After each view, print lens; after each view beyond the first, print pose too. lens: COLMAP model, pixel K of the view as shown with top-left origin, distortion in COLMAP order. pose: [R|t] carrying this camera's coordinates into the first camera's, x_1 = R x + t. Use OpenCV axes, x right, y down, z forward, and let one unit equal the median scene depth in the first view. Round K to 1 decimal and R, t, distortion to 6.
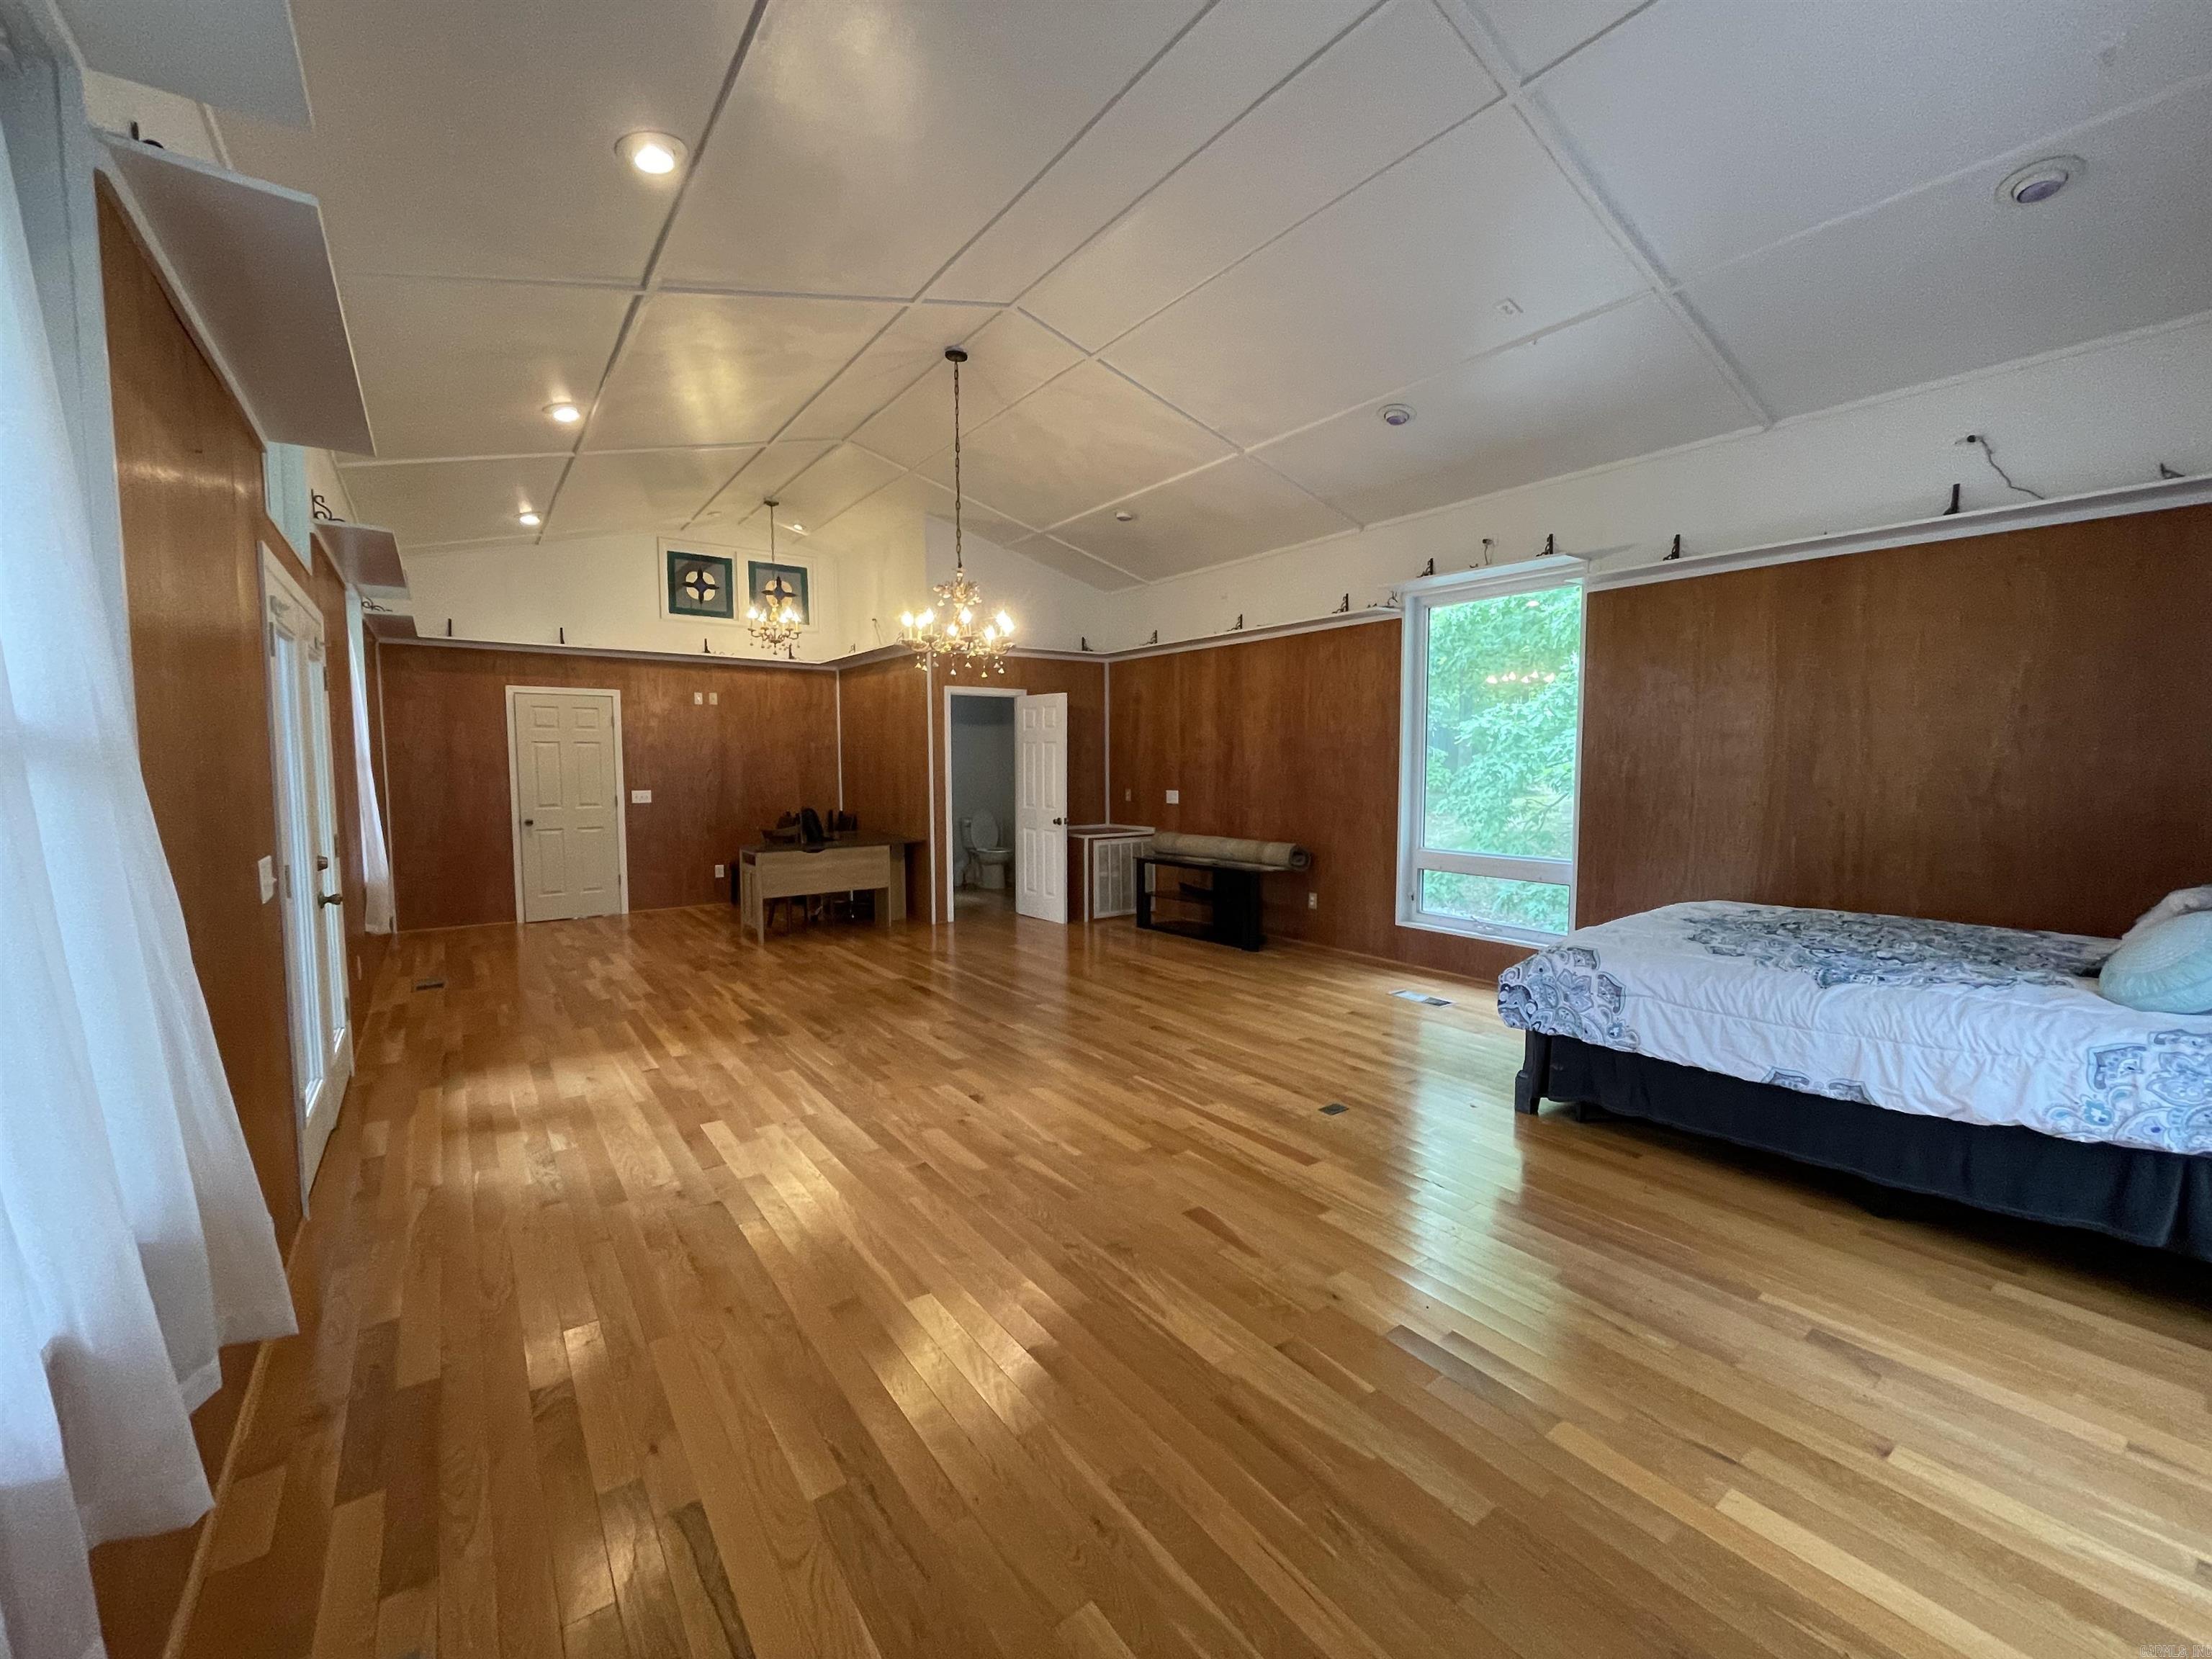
lens RADIAL K [[894.9, 0, 1095.5], [0, 894.9, 832.0], [0, 0, 1]] dist [-0.002931, 0.000341]
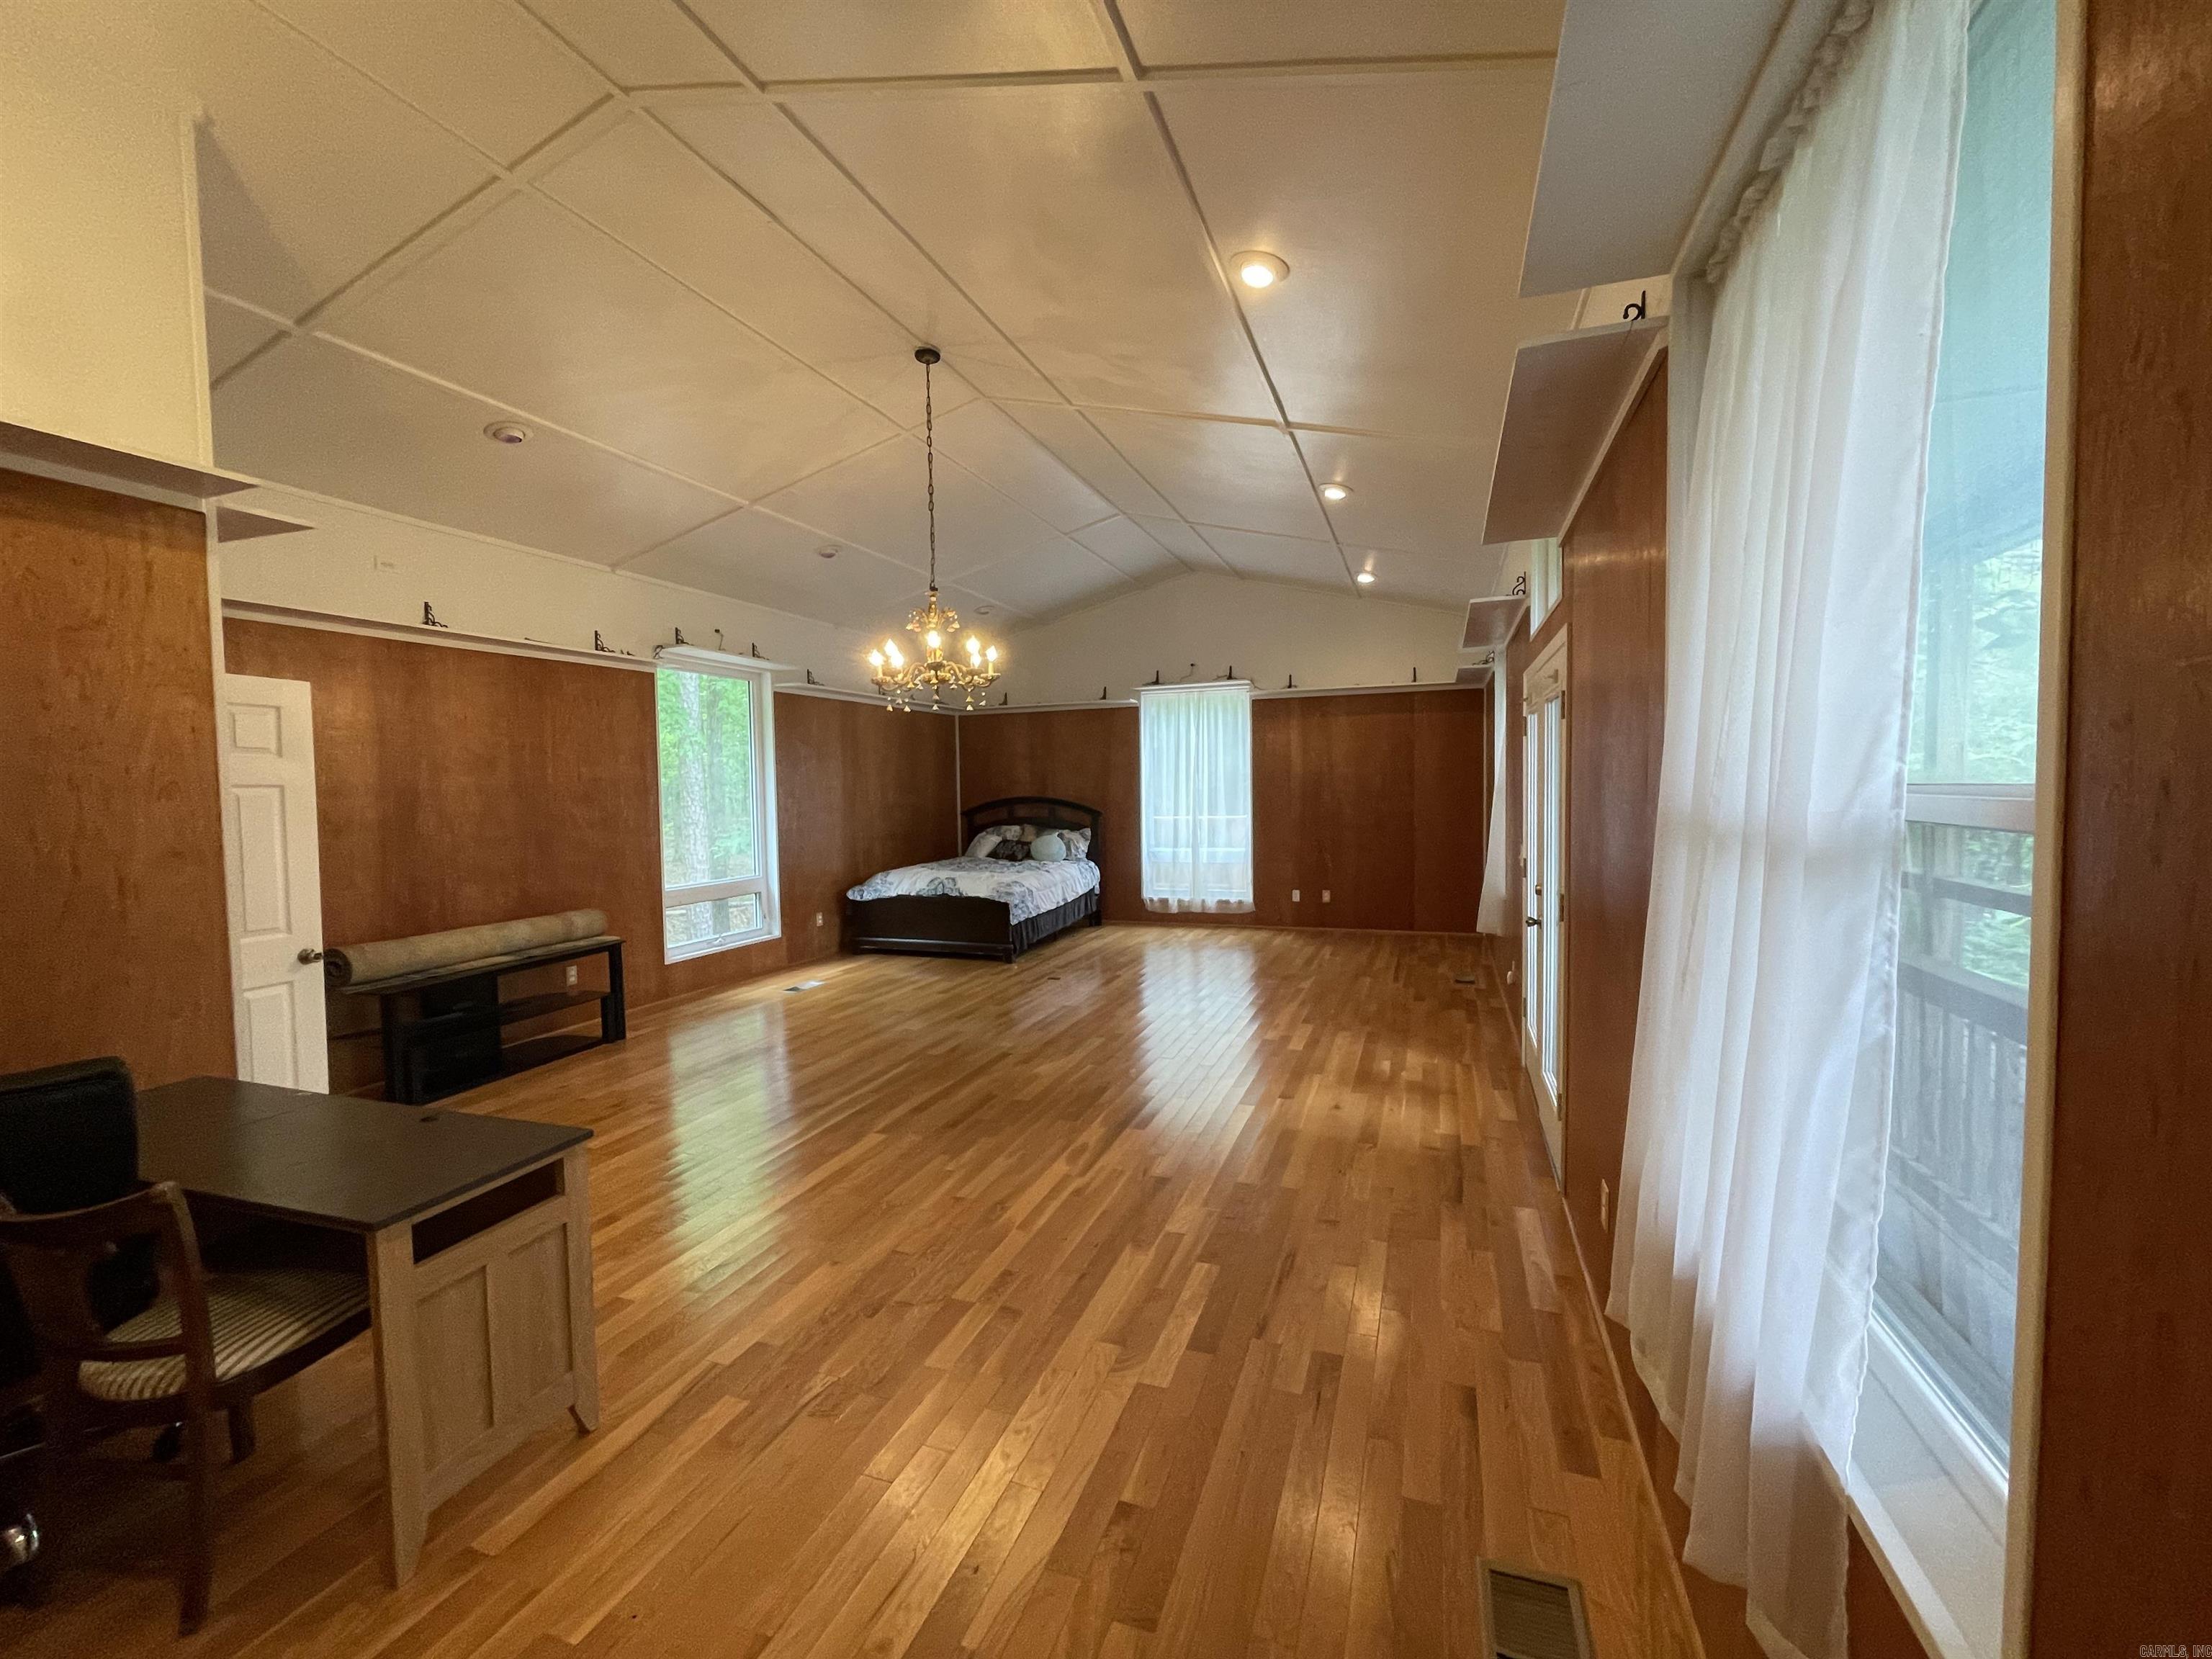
lens RADIAL K [[894.9, 0, 1100.8], [0, 894.9, 830.2], [0, 0, 1]] dist [-0.002931, 0.000341]
pose [[-0.553415, -0.033274, 0.832241, -1.018879], [0.083654, 0.991929, 0.095287, -0.136330], [-0.828694, 0.122354, -0.546165, 1.408608]]
